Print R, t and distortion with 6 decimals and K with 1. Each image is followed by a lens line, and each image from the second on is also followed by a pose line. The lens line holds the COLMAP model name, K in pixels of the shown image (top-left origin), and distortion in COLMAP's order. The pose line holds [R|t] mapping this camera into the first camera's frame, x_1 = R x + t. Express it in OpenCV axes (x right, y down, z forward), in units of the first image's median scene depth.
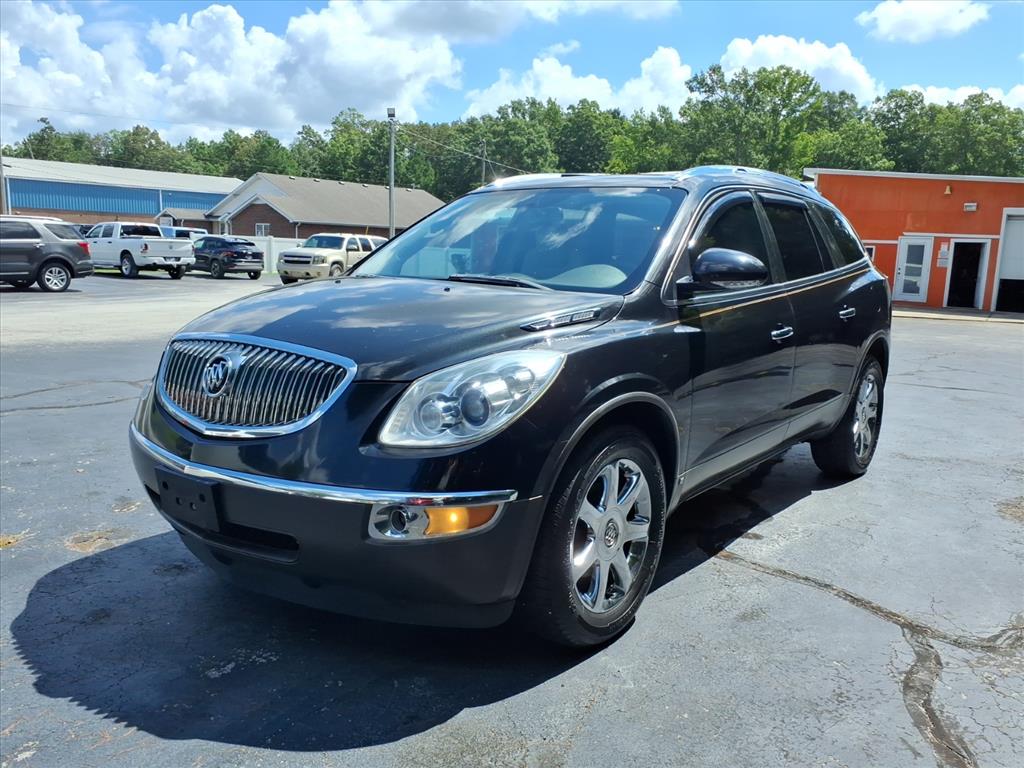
lens RADIAL K [[829.3, 0, 515.2], [0, 829.3, 379.9], [0, 0, 1]] dist [-0.006068, 0.010195]
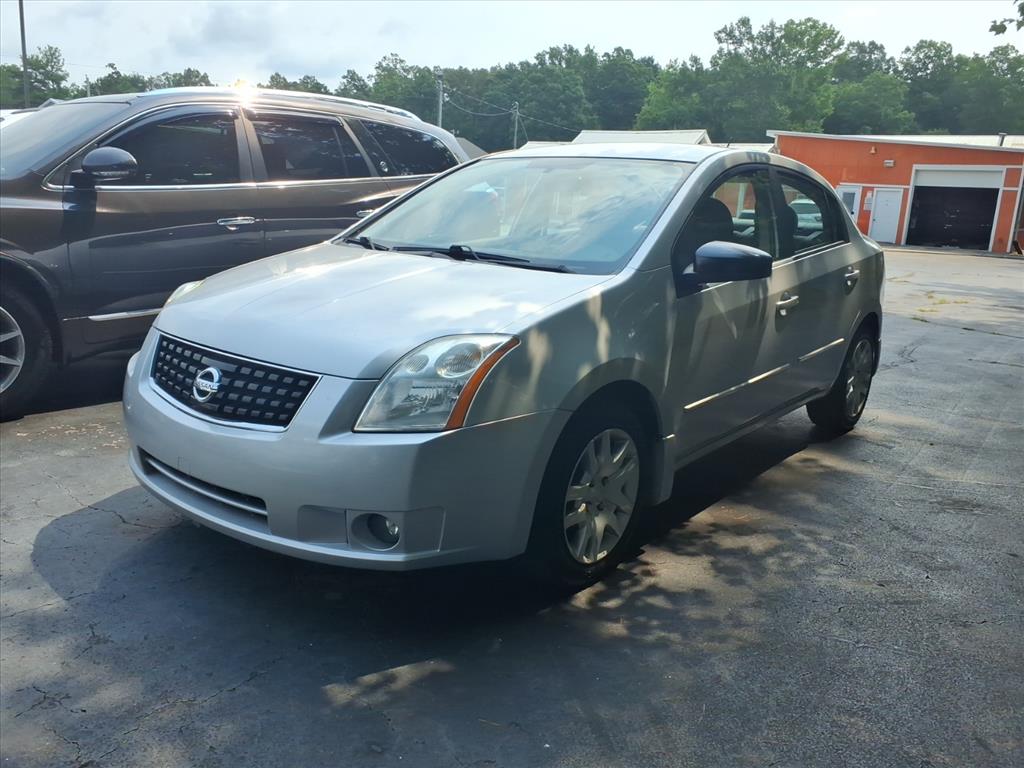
lens RADIAL K [[825.8, 0, 514.9], [0, 825.8, 386.7], [0, 0, 1]] dist [0.004790, -0.007527]
pose [[0.998925, 0.022813, -0.040345, 0.005242], [-0.019831, 0.997148, 0.072825, 0.011643], [0.041891, -0.071946, 0.996528, -0.068548]]
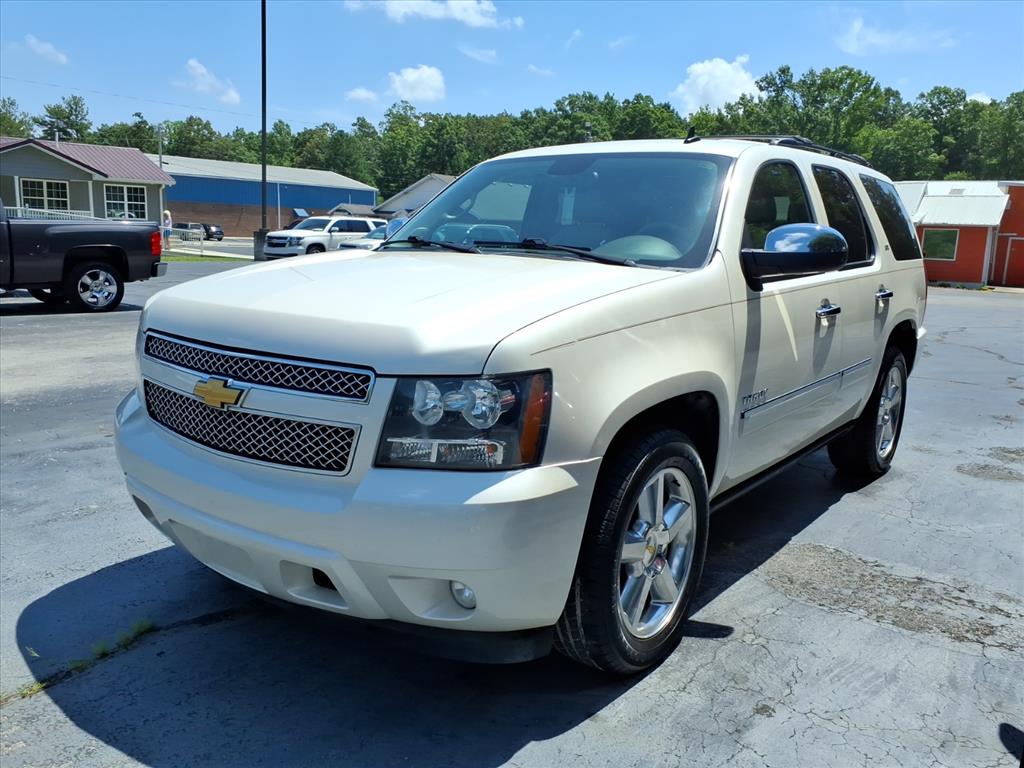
lens RADIAL K [[825.8, 0, 514.9], [0, 825.8, 386.7], [0, 0, 1]] dist [0.004790, -0.007527]
pose [[0.999983, 0.000458, 0.005846, -0.090660], [-0.000602, 0.999698, 0.024567, 0.006578], [-0.005833, -0.024570, 0.999681, -0.060706]]
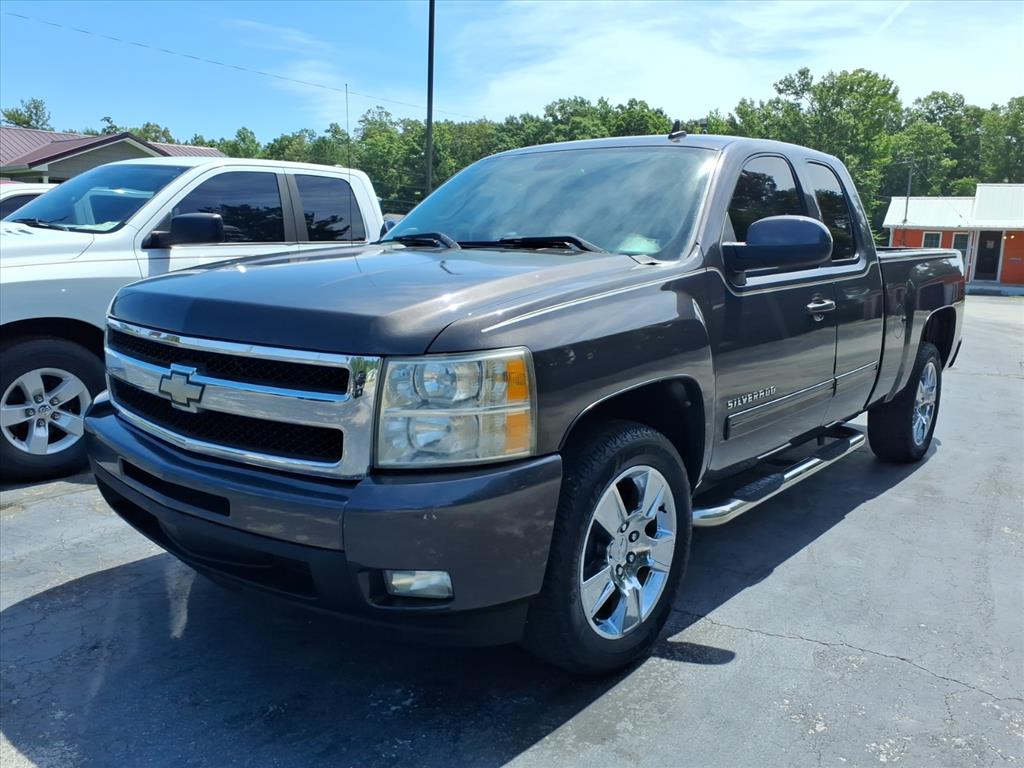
lens RADIAL K [[825.8, 0, 514.9], [0, 825.8, 386.7], [0, 0, 1]] dist [0.004790, -0.007527]
pose [[0.996909, -0.022039, 0.075407, -0.164901], [0.020981, 0.999670, 0.014795, -0.004590], [-0.075708, -0.013168, 0.997043, -0.004801]]
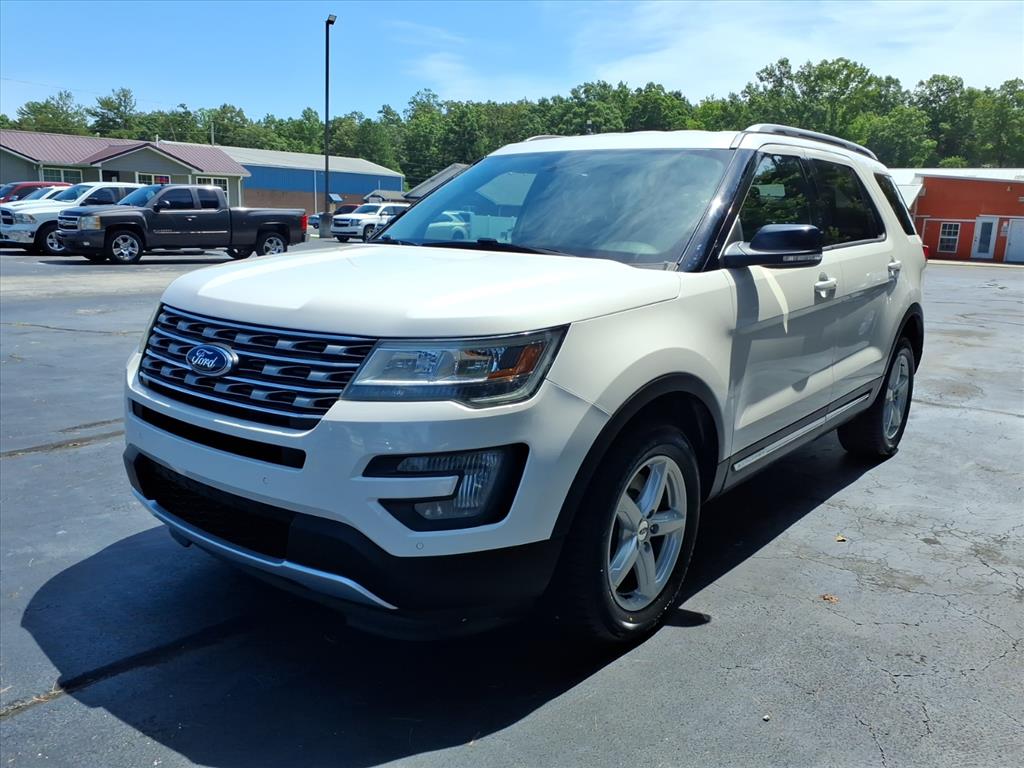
lens RADIAL K [[825.8, 0, 514.9], [0, 825.8, 386.7], [0, 0, 1]] dist [0.004790, -0.007527]
pose [[0.999822, 0.004064, -0.018418, -0.085799], [-0.003233, 0.998985, 0.044920, 0.018465], [0.018582, -0.044853, 0.998821, -0.135179]]
